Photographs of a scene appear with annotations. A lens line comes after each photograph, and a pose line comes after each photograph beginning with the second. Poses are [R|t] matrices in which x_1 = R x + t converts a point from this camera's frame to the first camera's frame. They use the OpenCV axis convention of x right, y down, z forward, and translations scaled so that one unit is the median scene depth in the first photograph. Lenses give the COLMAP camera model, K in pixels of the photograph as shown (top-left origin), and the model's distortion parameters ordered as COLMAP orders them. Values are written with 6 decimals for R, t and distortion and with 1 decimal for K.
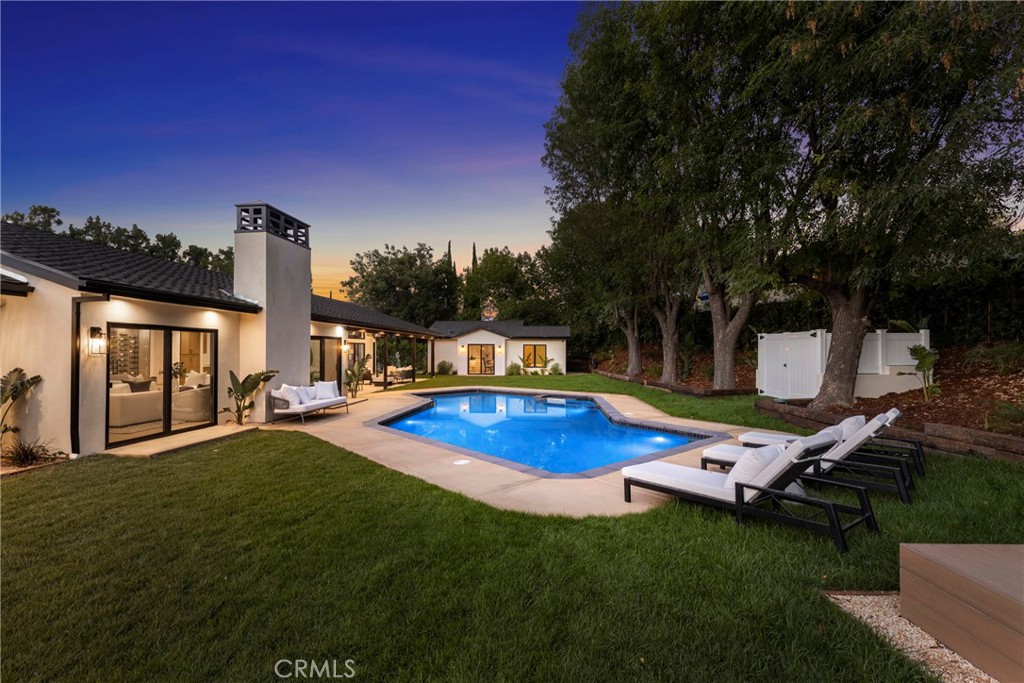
lens RADIAL K [[464.5, 0, 512.0], [0, 464.5, 341.5], [0, 0, 1]] dist [0.002767, 0.000004]
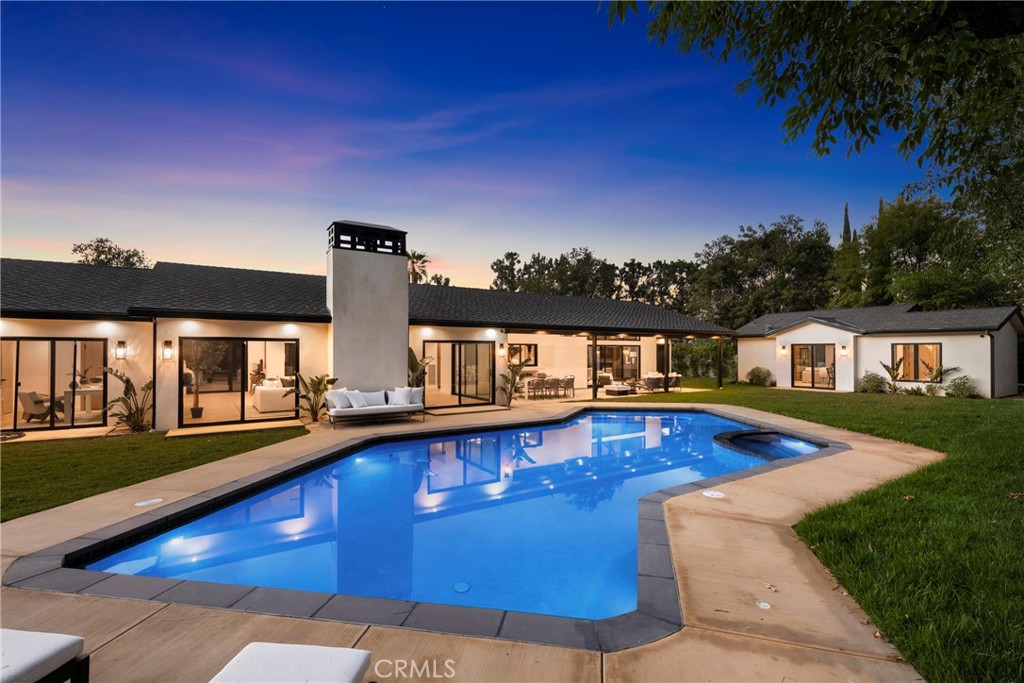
lens RADIAL K [[464.5, 0, 512.0], [0, 464.5, 341.5], [0, 0, 1]] dist [0.002767, 0.000004]
pose [[0.605776, -0.021785, -0.795337, 0.210270], [0.019215, 0.999734, -0.012748, 0.002461], [0.795403, -0.007560, 0.606033, 0.234223]]
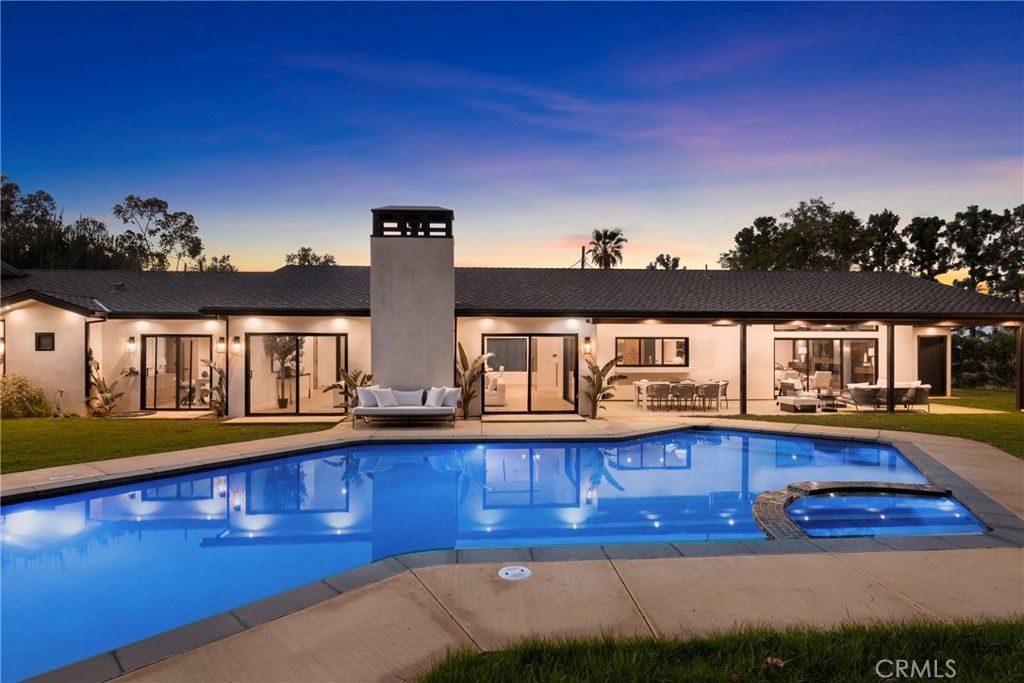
lens RADIAL K [[528.2, 0, 514.0], [0, 528.2, 361.4], [0, 0, 1]] dist [0.002882, -0.000563]
pose [[0.142743, 0.023182, -0.989488, 0.243152], [0.018335, 0.999492, 0.026061, 0.005752], [0.989590, -0.021862, 0.142246, 0.402016]]
